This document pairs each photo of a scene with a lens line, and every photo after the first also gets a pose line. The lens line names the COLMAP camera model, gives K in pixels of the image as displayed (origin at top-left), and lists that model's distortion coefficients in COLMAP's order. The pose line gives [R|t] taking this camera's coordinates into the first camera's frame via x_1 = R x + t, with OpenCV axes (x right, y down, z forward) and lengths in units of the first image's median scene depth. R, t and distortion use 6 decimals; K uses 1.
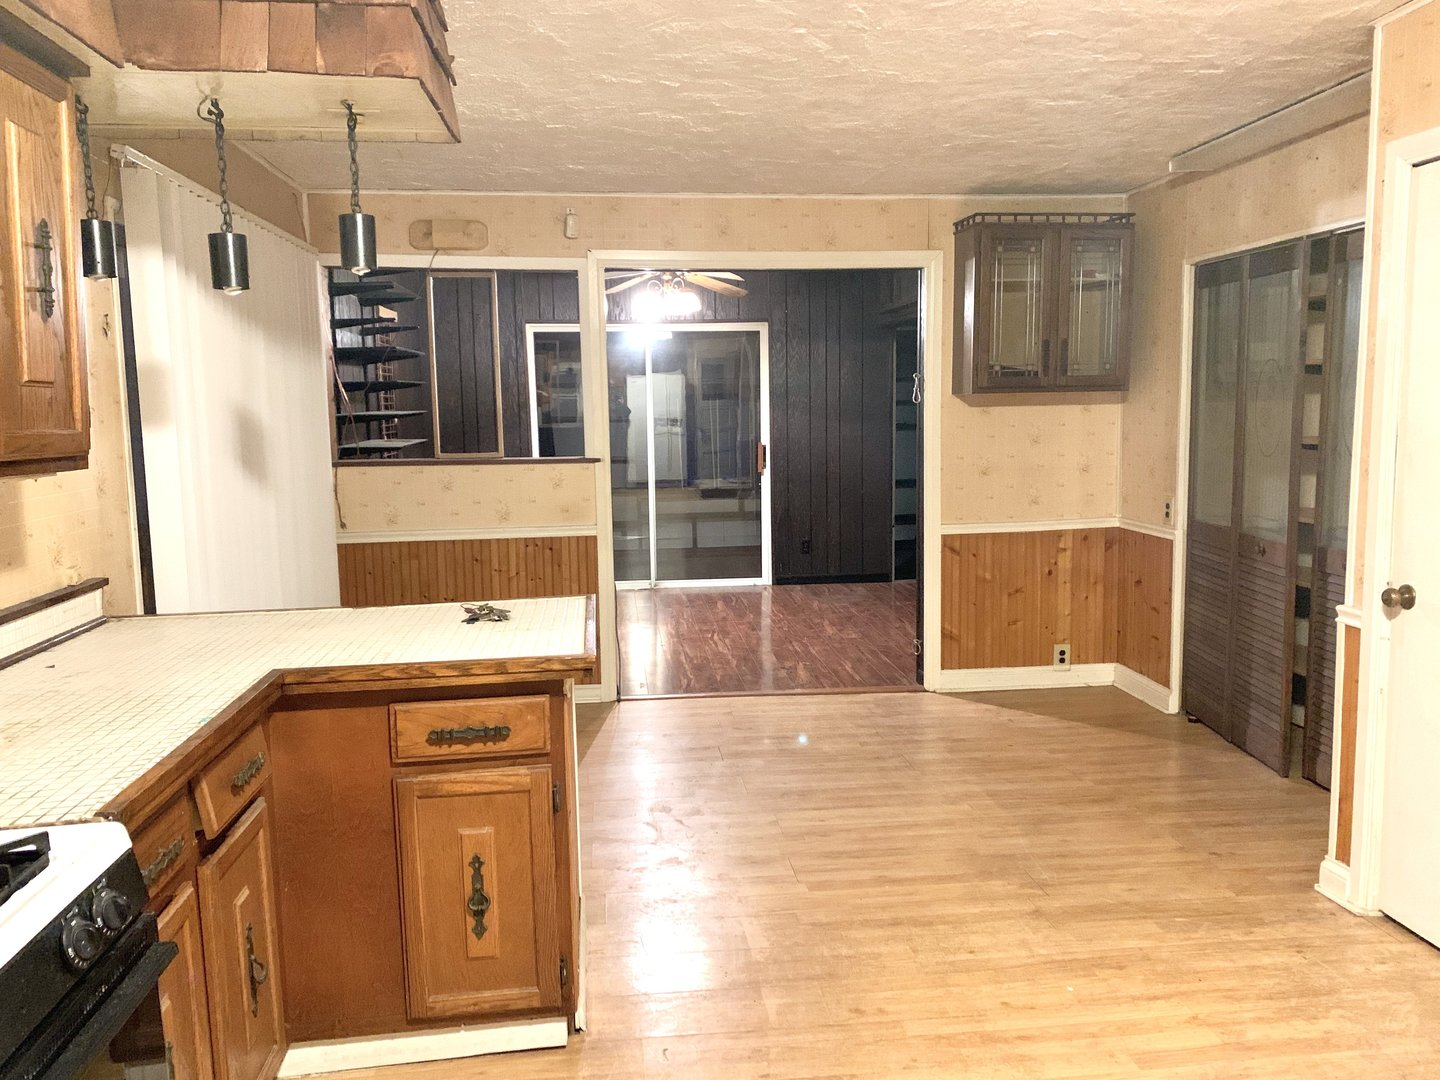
lens RADIAL K [[1113.8, 0, 721.3], [0, 1113.8, 540.0], [0, 0, 1]] dist [0.042836, -0.049472]
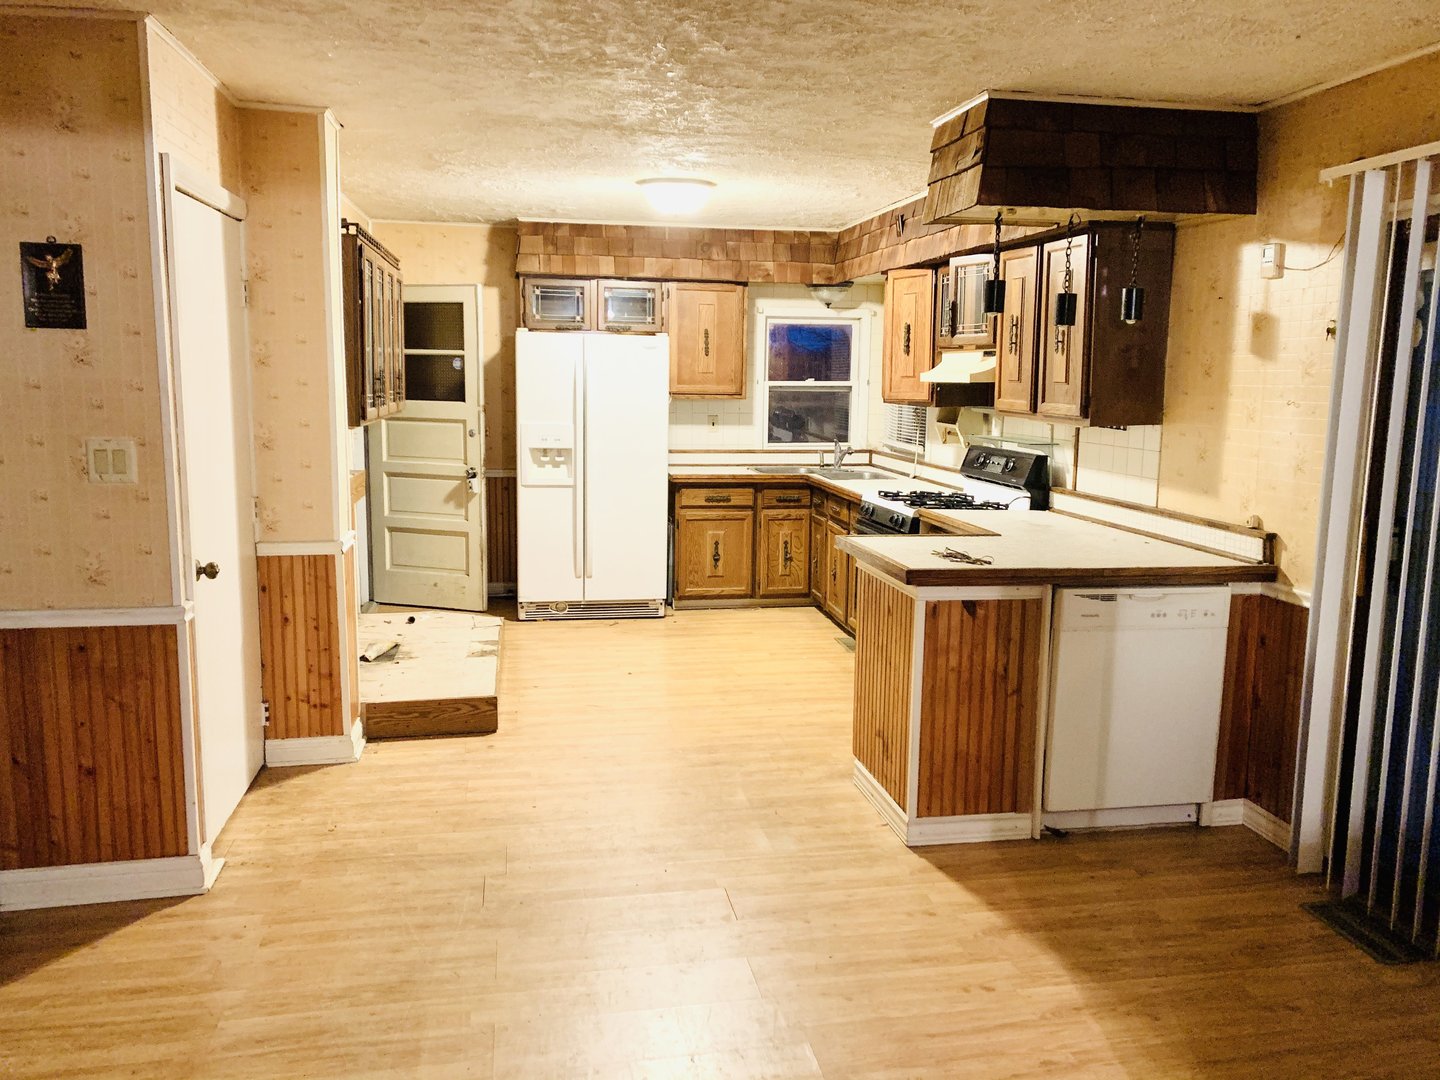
lens RADIAL K [[1113.8, 0, 719.3], [0, 1113.8, 539.9], [0, 0, 1]] dist [0.042836, -0.049472]
pose [[-0.997561, 0.013785, -0.068432, 0.148719], [-0.005396, 0.962147, 0.272477, -0.277801], [0.069598, 0.272181, -0.959726, 2.015574]]
